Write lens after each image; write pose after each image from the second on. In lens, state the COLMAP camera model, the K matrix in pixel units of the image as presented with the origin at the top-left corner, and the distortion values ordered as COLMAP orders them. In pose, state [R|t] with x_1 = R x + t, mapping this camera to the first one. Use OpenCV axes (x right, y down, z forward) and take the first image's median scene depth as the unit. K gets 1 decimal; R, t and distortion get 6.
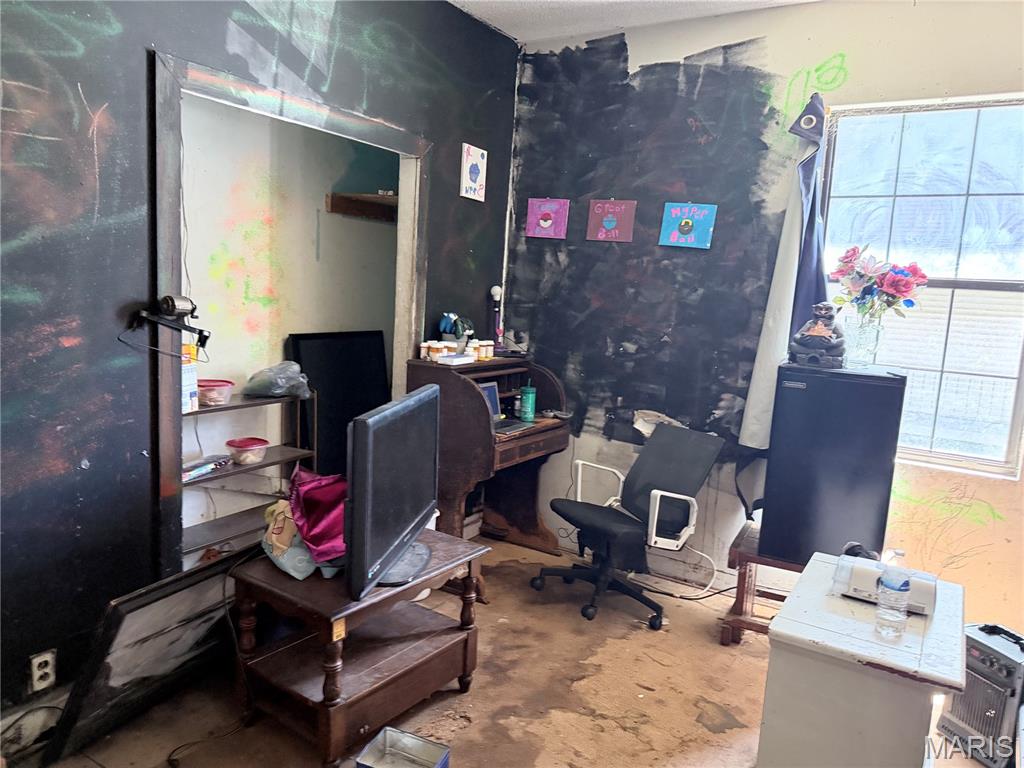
lens RADIAL K [[738.1, 0, 512.0], [0, 738.1, 384.0], [0, 0, 1]] dist [0.006040, -0.004601]
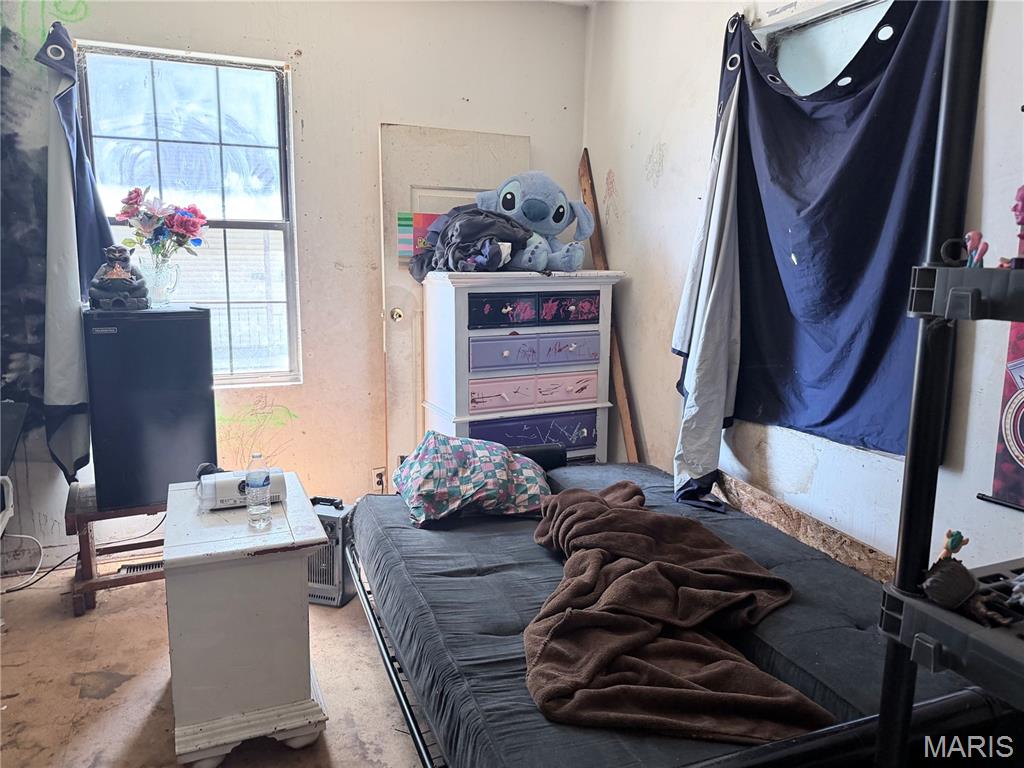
lens RADIAL K [[738.1, 0, 512.0], [0, 738.1, 384.0], [0, 0, 1]] dist [0.006040, -0.004601]
pose [[0.562310, -0.191287, 0.804498, -0.109549], [0.134844, 0.981066, 0.139019, 0.006717], [-0.815858, 0.030310, 0.577458, -0.003598]]
